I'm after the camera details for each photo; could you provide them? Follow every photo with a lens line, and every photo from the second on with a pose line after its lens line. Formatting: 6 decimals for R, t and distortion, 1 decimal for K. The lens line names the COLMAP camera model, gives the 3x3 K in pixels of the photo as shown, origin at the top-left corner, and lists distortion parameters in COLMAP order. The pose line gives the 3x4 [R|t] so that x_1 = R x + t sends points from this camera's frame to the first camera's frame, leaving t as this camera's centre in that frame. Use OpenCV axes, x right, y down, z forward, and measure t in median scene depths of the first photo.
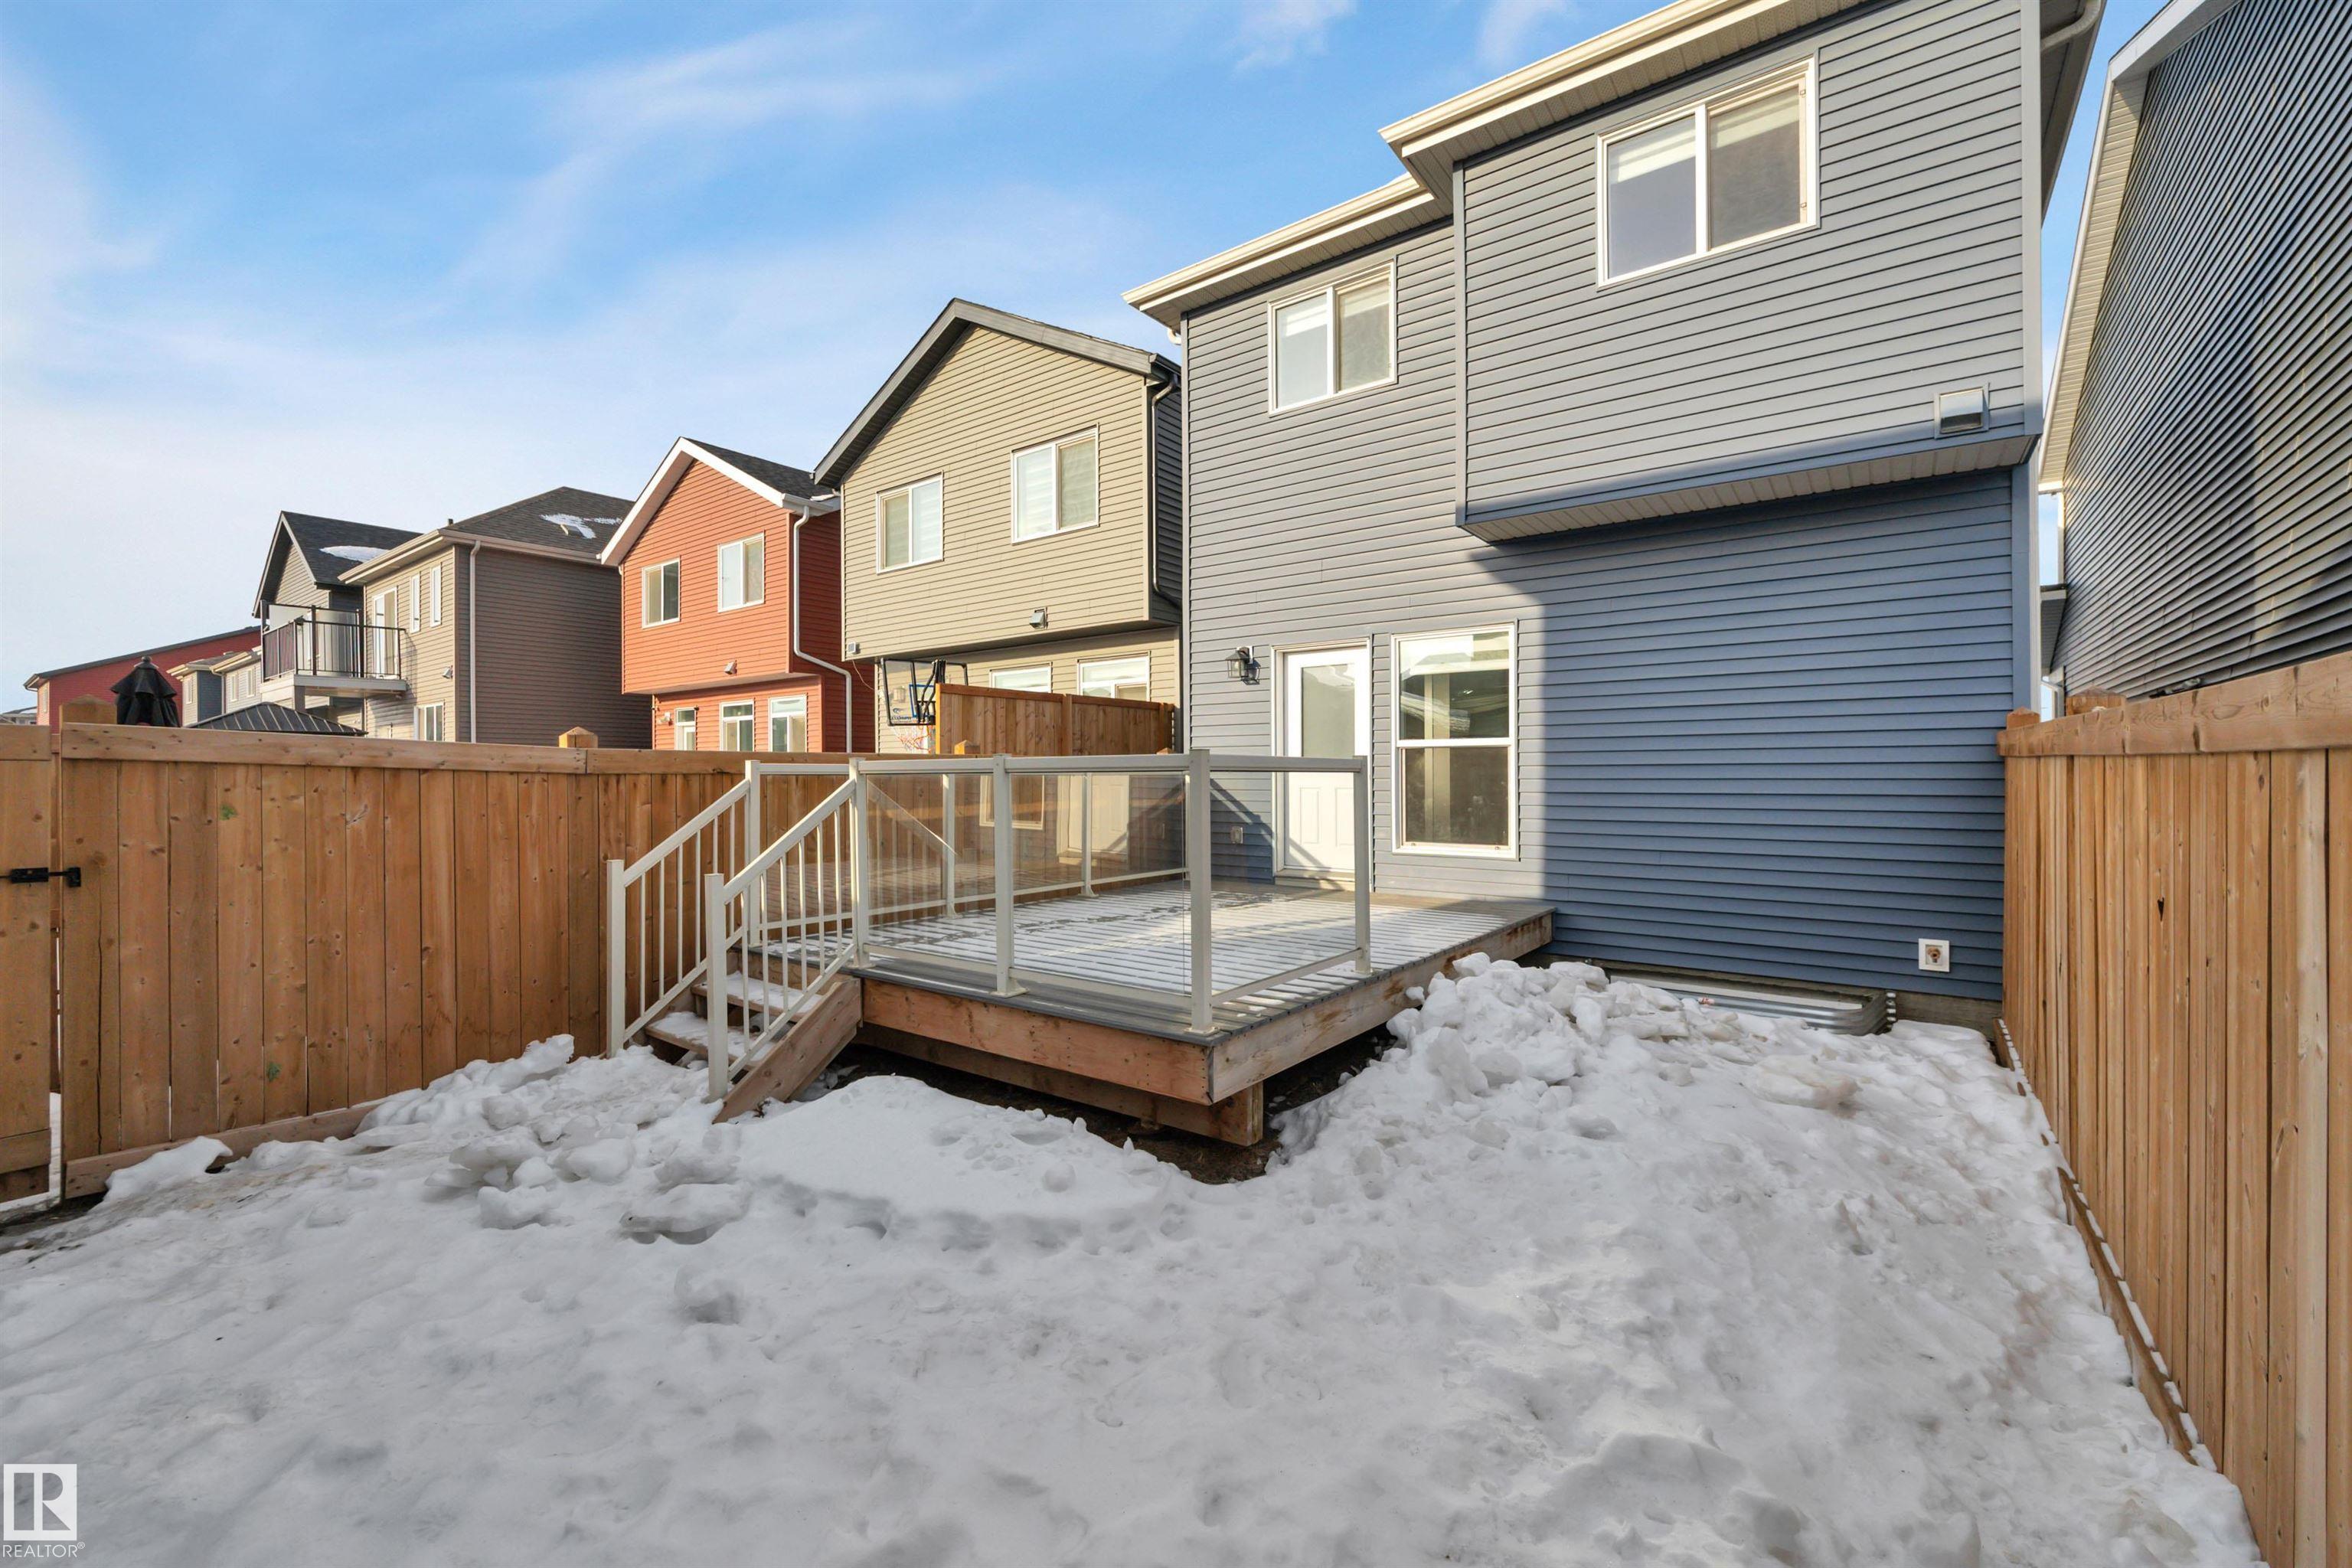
lens RADIAL K [[962.1, 0, 1178.0], [0, 962.1, 771.8], [0, 0, 1]] dist [-0.000485, -0.000013]
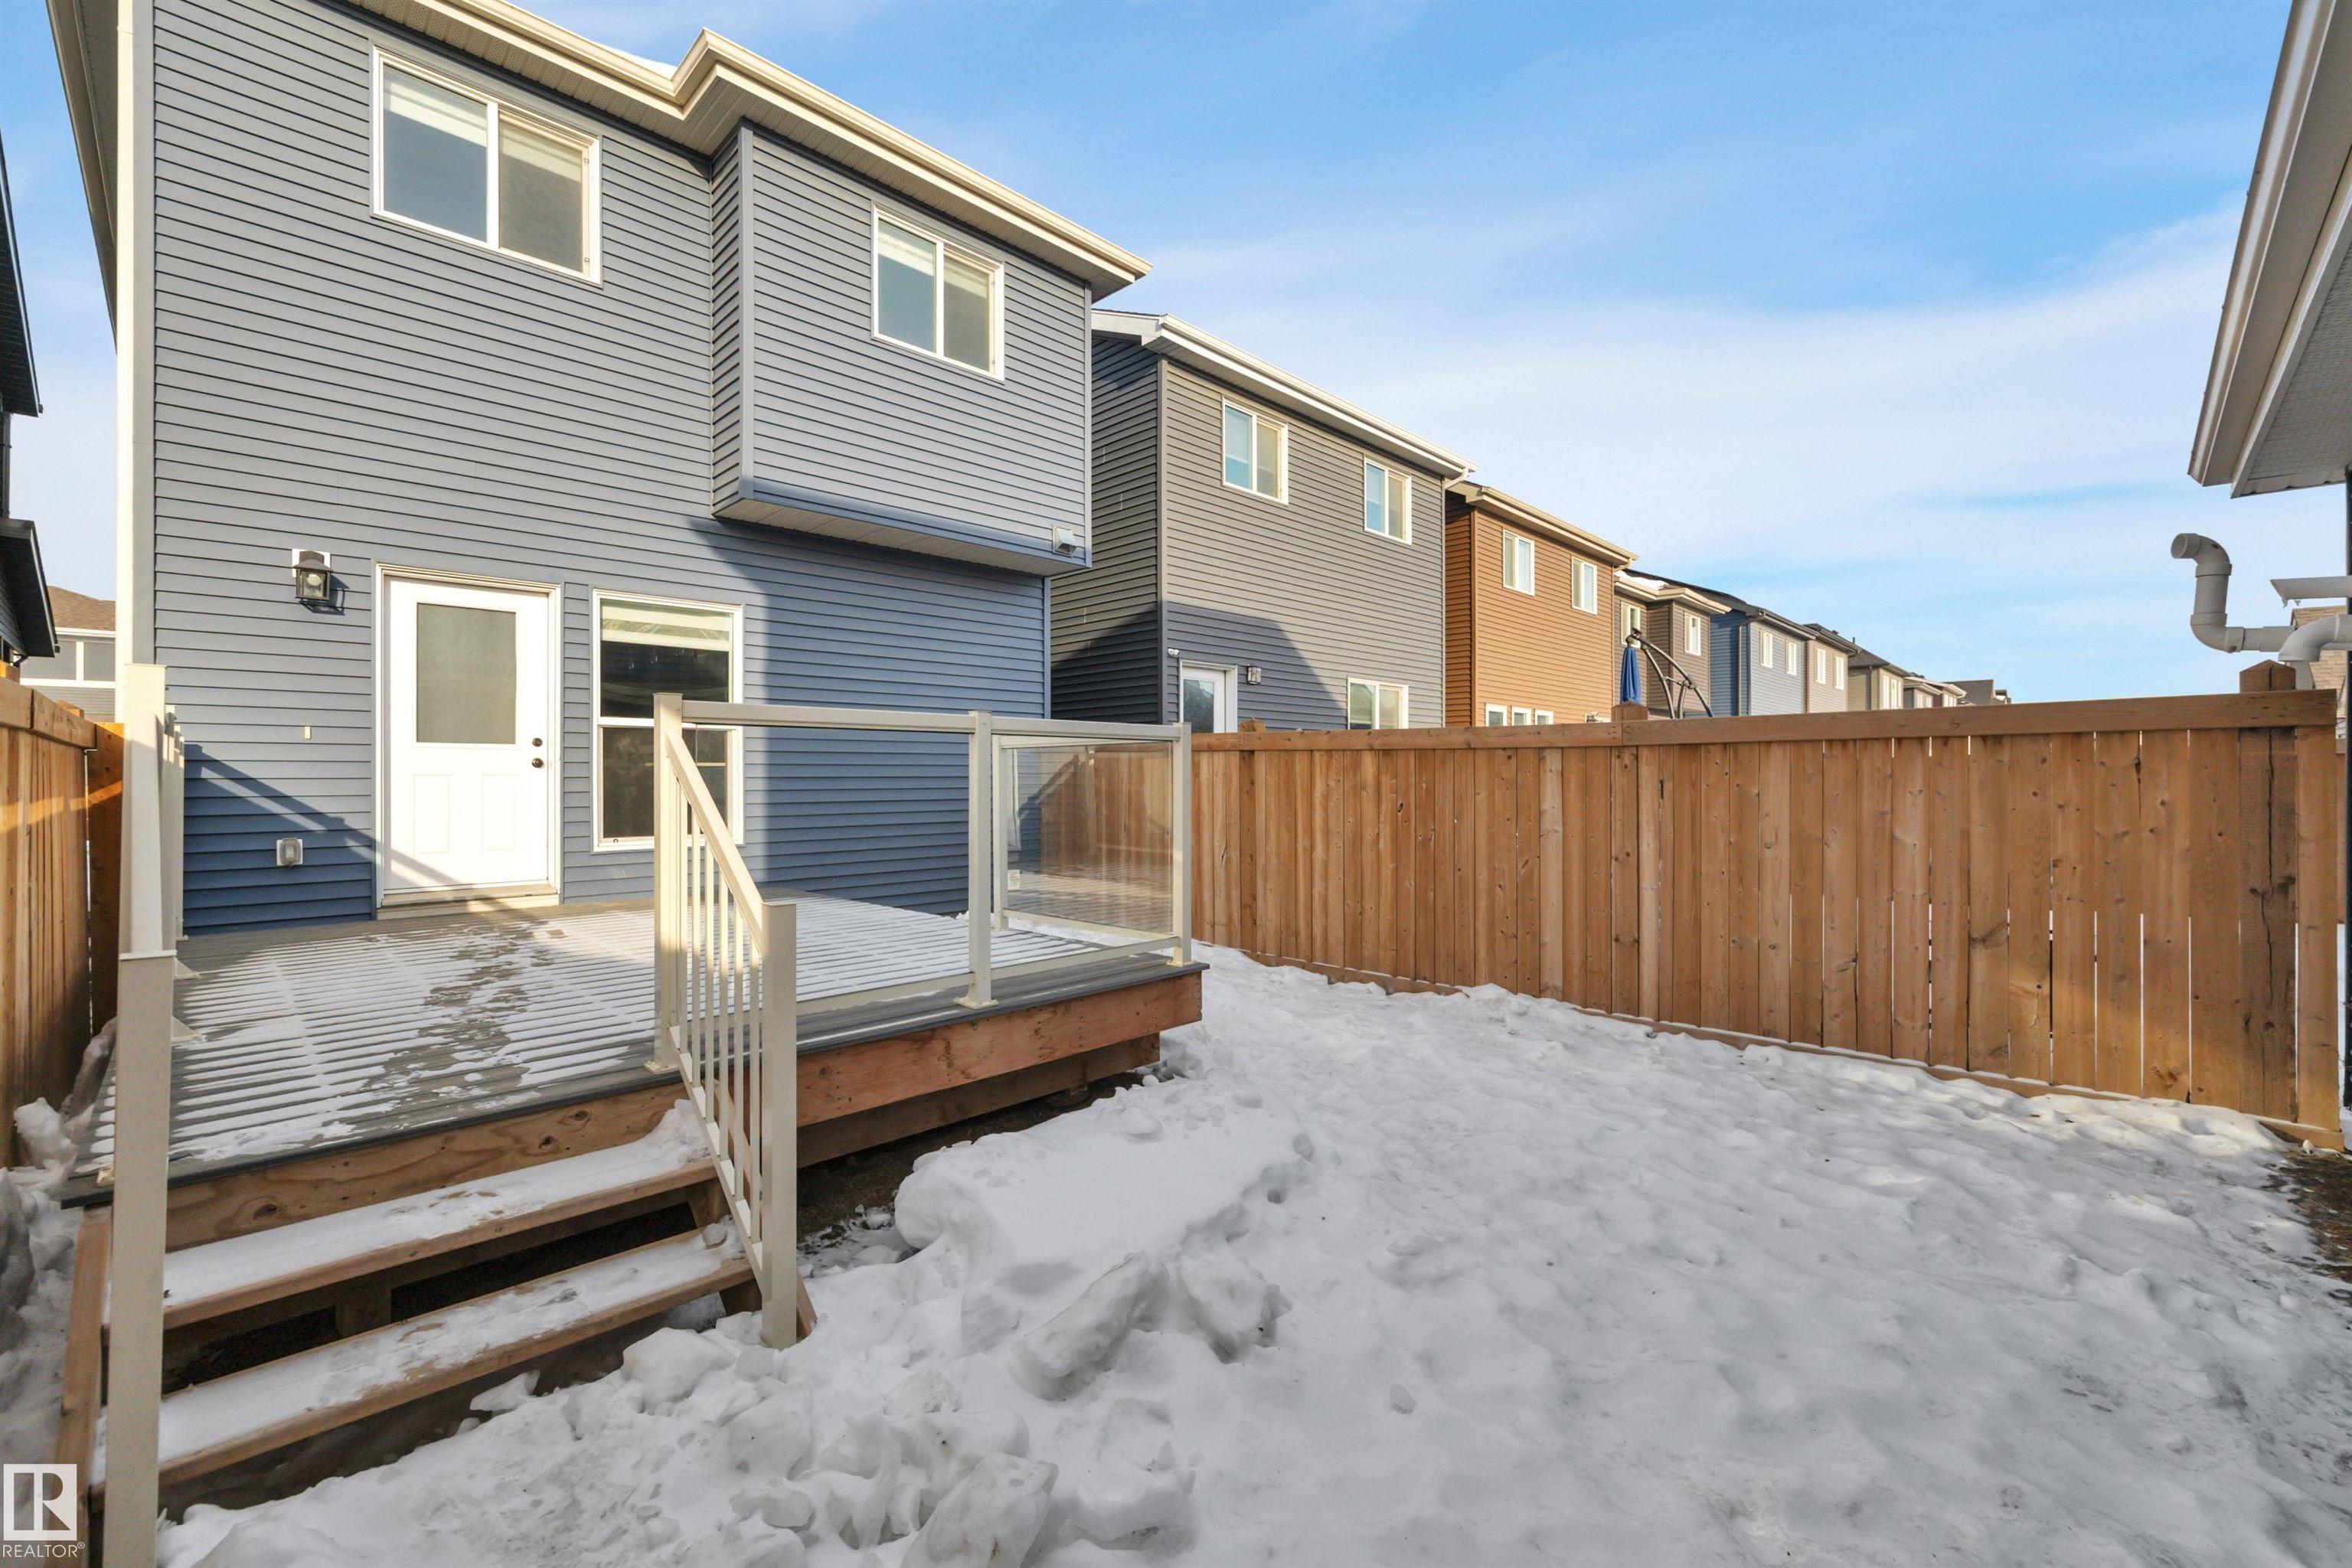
lens RADIAL K [[962.1, 0, 1164.5], [0, 962.1, 781.9], [0, 0, 1]] dist [-0.000485, -0.000013]
pose [[0.141497, -0.002296, 0.989936, -0.585327], [-0.000293, 0.999997, 0.002361, 0.023703], [-0.989939, -0.000624, 0.141496, 0.439631]]
